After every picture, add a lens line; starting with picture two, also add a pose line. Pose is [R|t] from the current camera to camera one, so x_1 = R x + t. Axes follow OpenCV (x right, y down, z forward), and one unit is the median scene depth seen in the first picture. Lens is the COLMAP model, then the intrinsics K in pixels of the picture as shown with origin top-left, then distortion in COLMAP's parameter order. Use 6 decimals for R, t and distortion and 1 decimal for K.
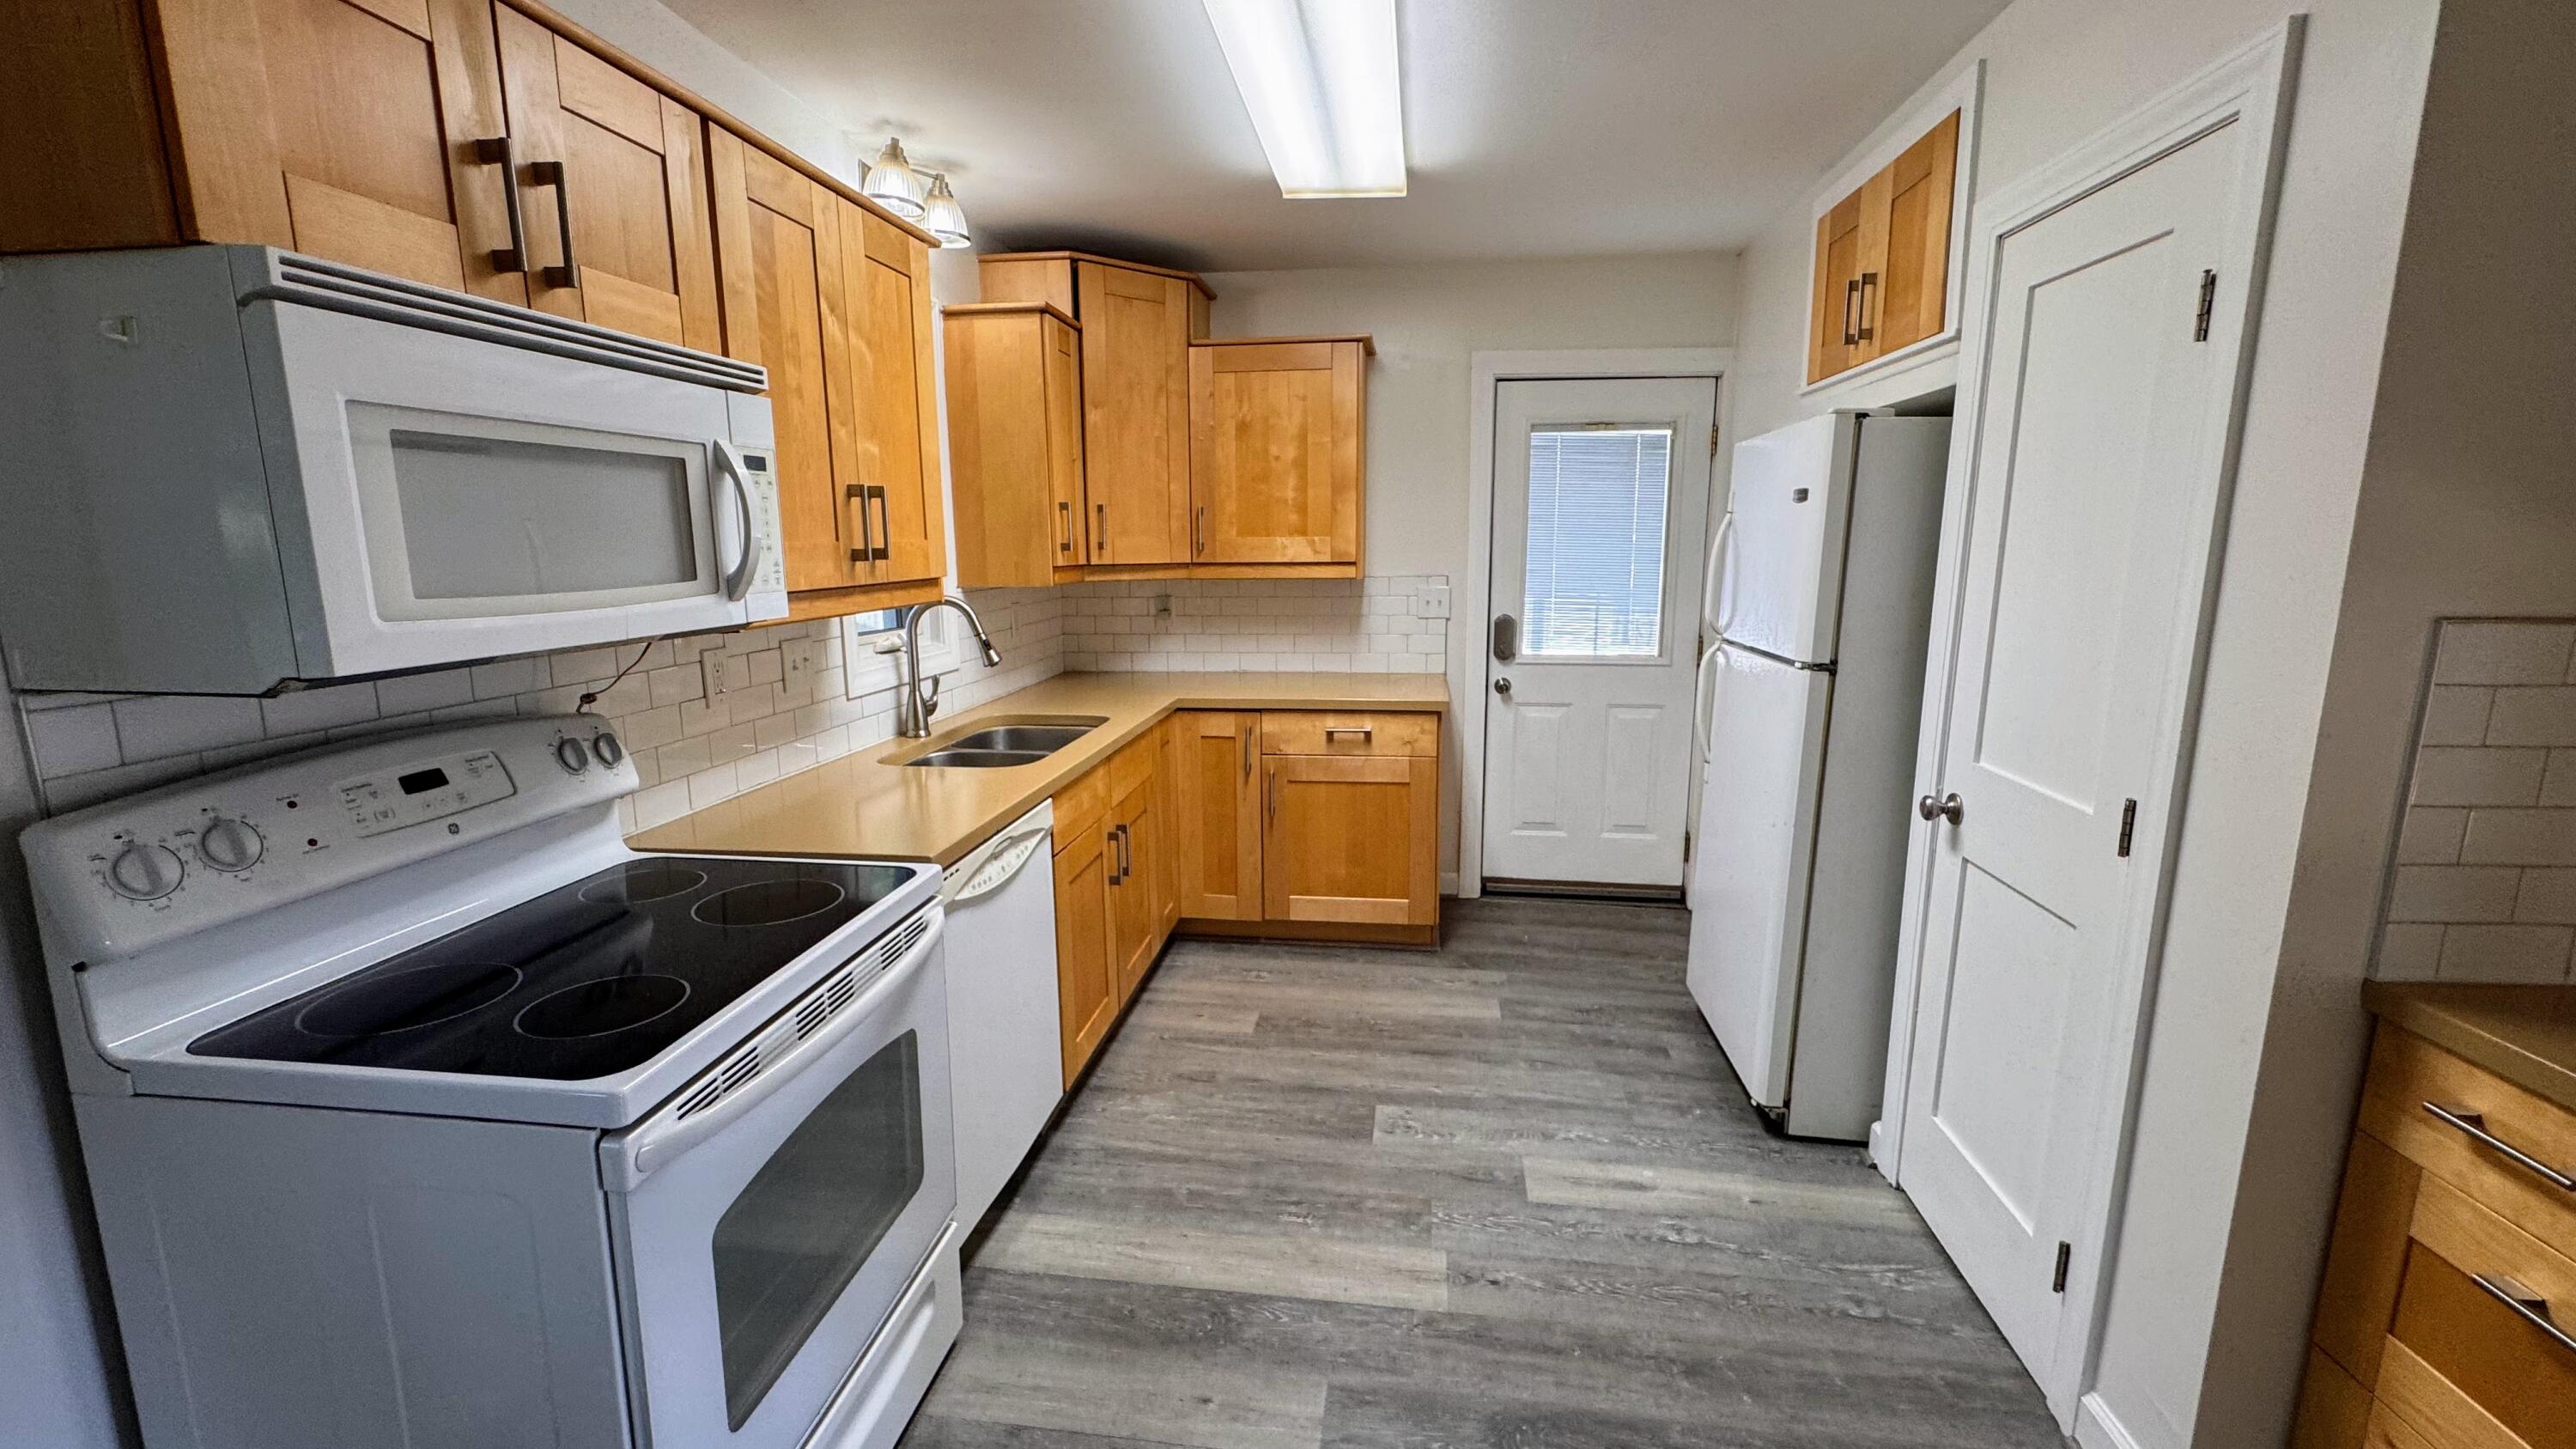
lens RADIAL K [[1035.9, 0, 1282.6], [0, 1035.9, 708.8], [0, 0, 1]] dist [-0.002955, -0.000288]
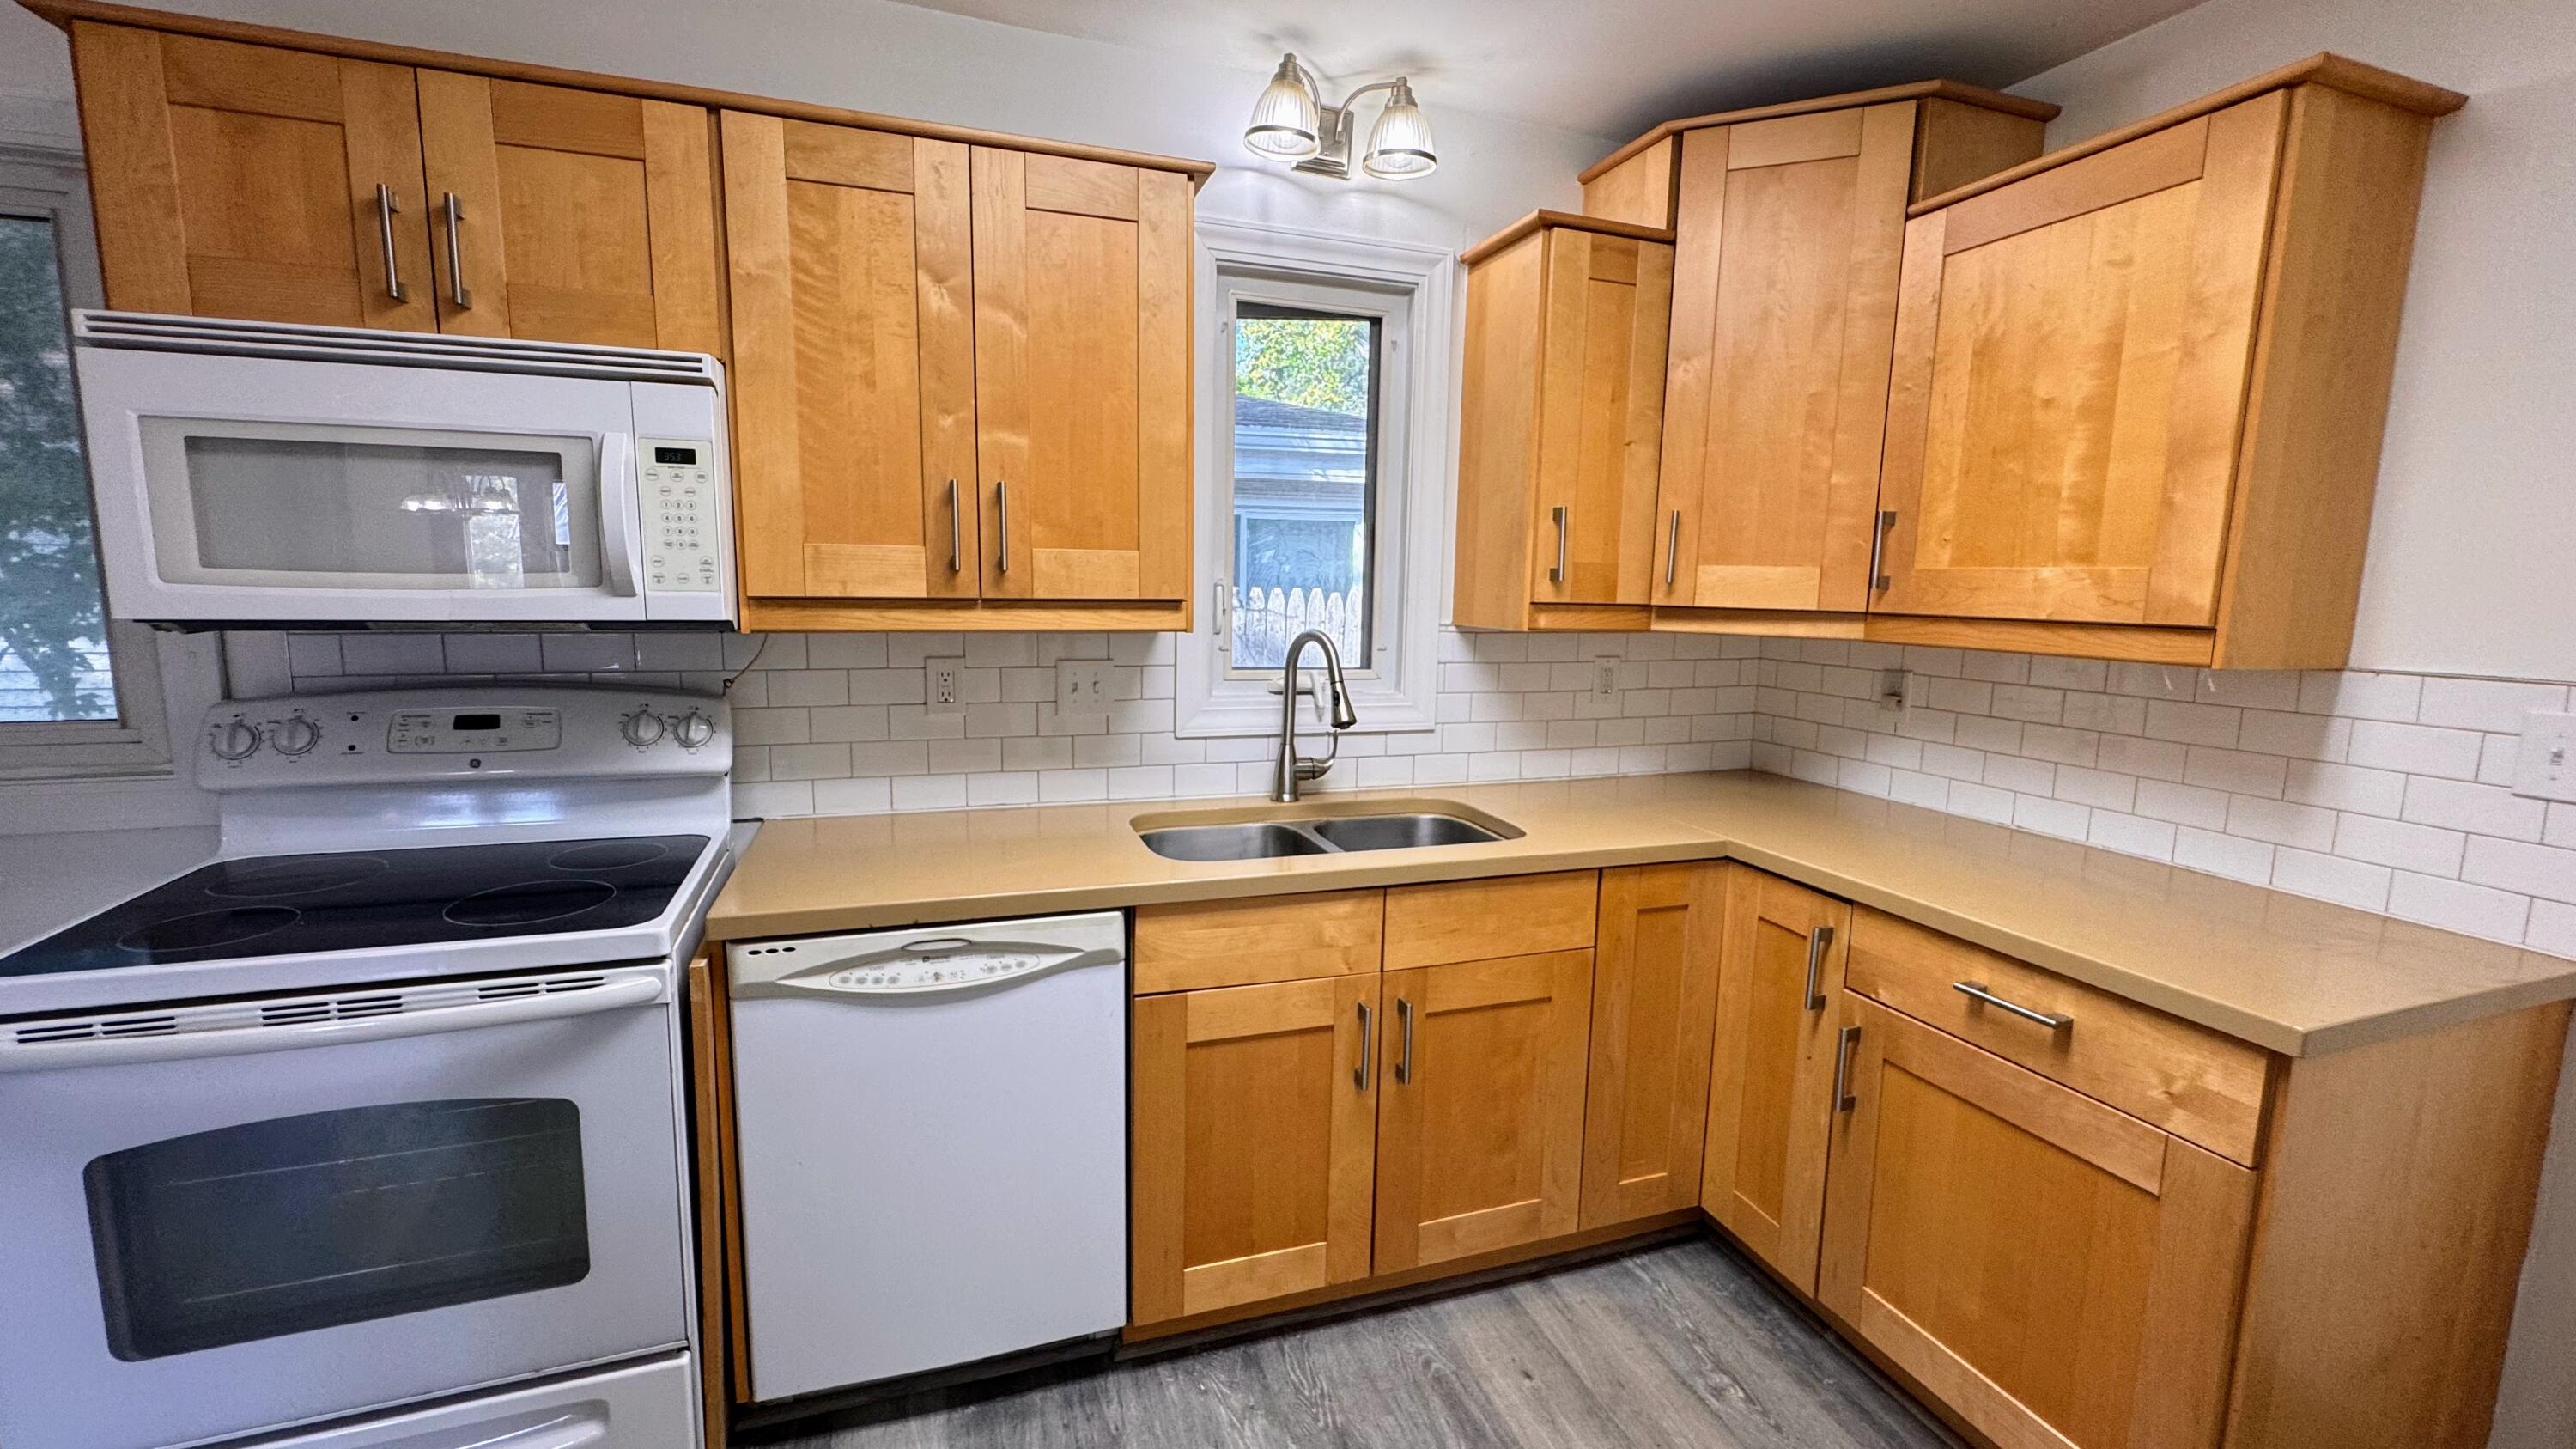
lens RADIAL K [[1035.9, 0, 1282.6], [0, 1035.9, 708.8], [0, 0, 1]] dist [-0.002955, -0.000288]
pose [[0.449401, 0.128990, -0.883968, 0.292889], [-0.169037, 0.983923, 0.057639, -0.074580], [0.877192, 0.123520, 0.463980, 0.510515]]
